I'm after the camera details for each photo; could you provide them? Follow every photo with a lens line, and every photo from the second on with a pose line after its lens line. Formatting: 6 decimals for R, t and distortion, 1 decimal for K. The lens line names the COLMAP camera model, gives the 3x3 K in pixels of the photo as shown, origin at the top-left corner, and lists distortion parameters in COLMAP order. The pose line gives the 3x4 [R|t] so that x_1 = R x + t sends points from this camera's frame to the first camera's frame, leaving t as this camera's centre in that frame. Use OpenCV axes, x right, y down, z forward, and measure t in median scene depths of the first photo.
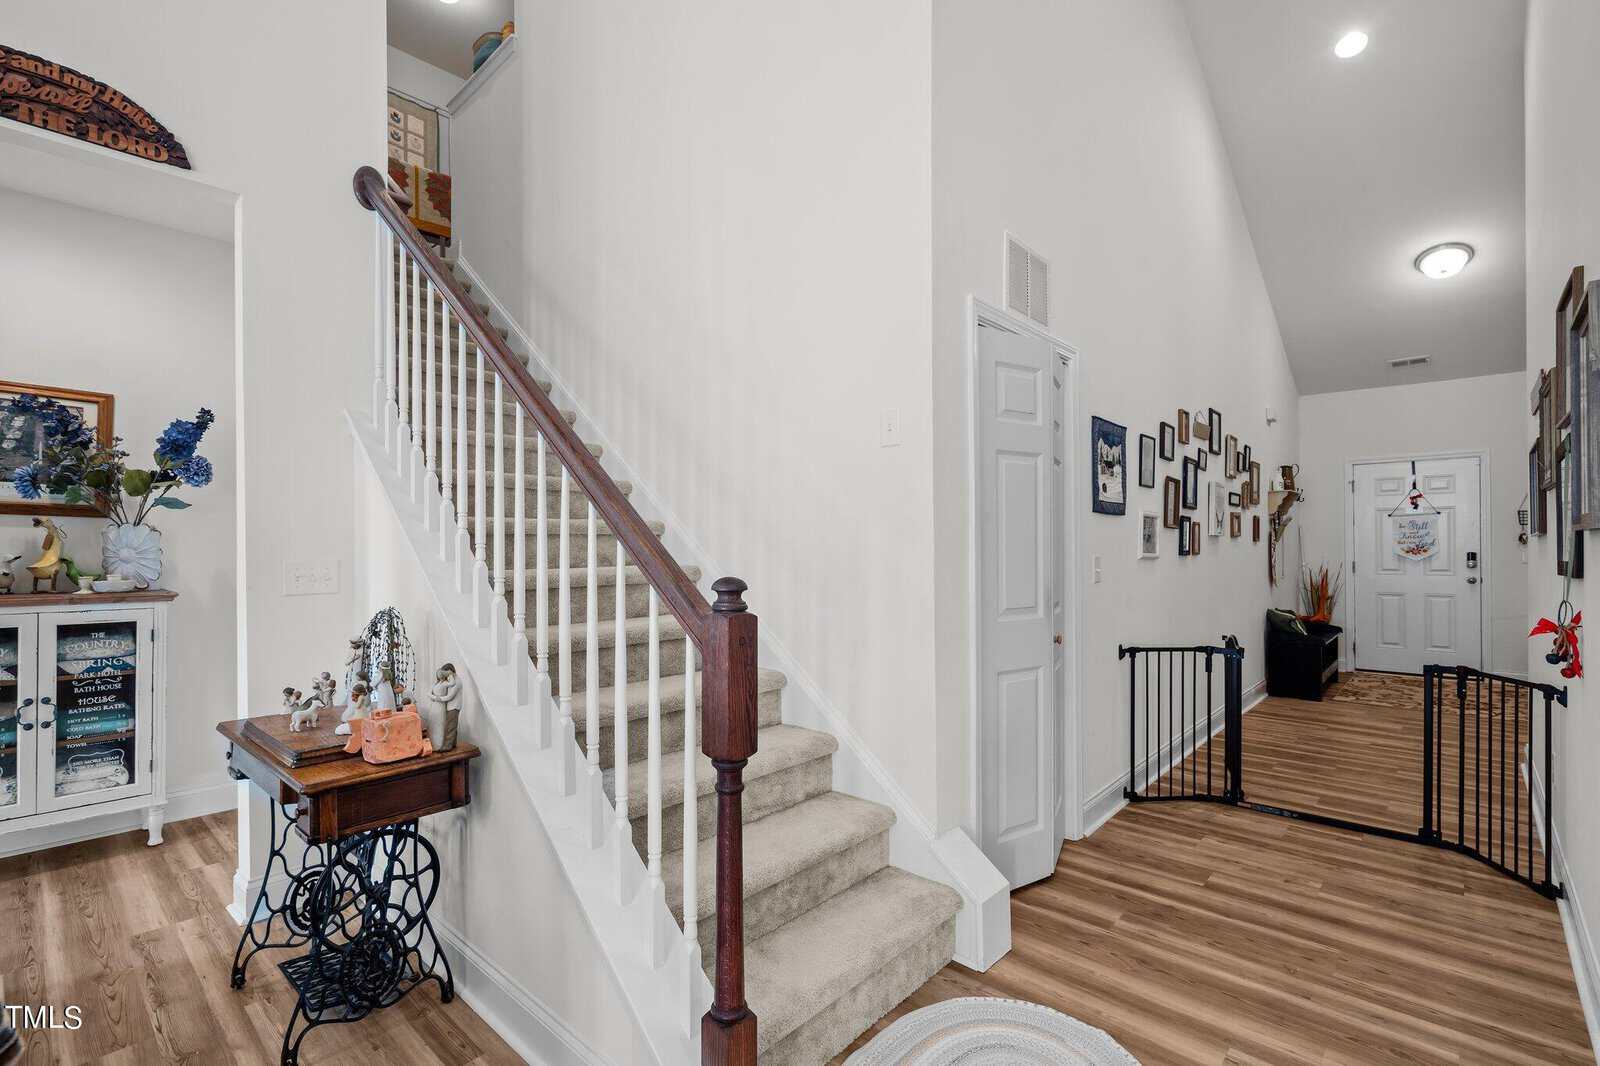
lens RADIAL K [[734.2, 0, 796.2], [0, 734.2, 545.7], [0, 0, 1]] dist [-0.016251, 0.005614]
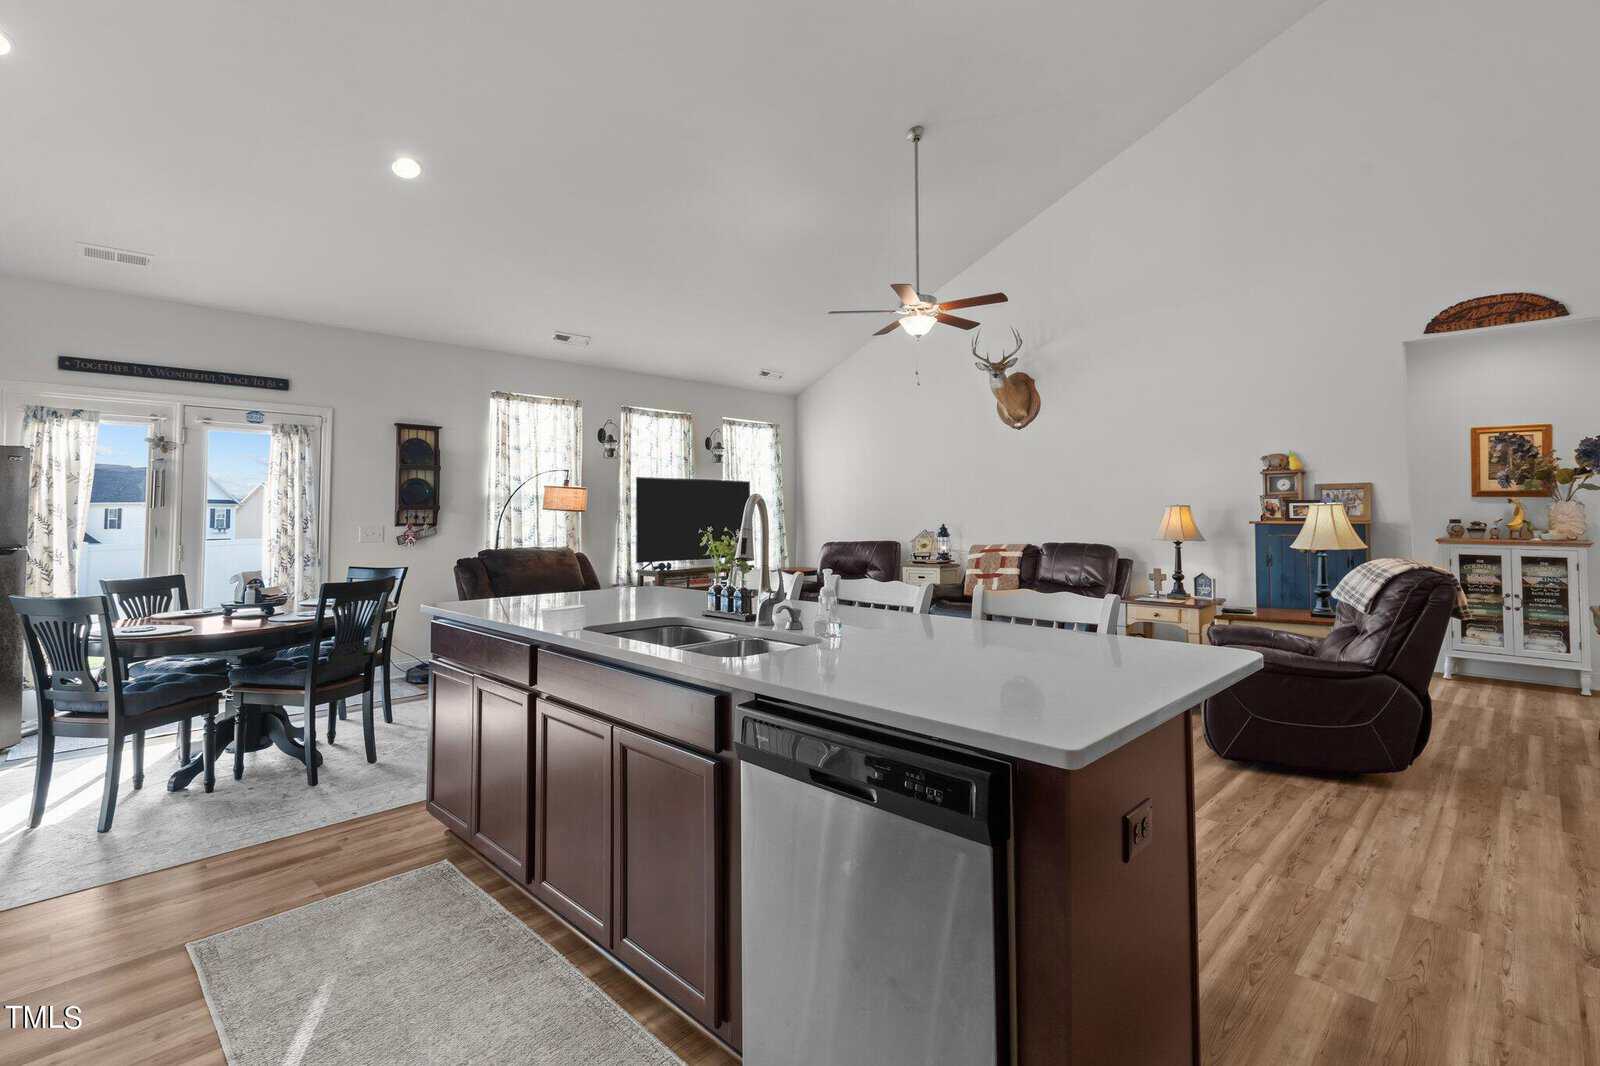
lens RADIAL K [[745.7, 0, 795.2], [0, 745.7, 485.6], [0, 0, 1]] dist [0.000021, 0.000200]
pose [[-0.038833, -0.039298, -0.998473, 0.906742], [0.004190, 0.999211, -0.039490, -0.003650], [0.999237, -0.005717, -0.038638, -0.732622]]
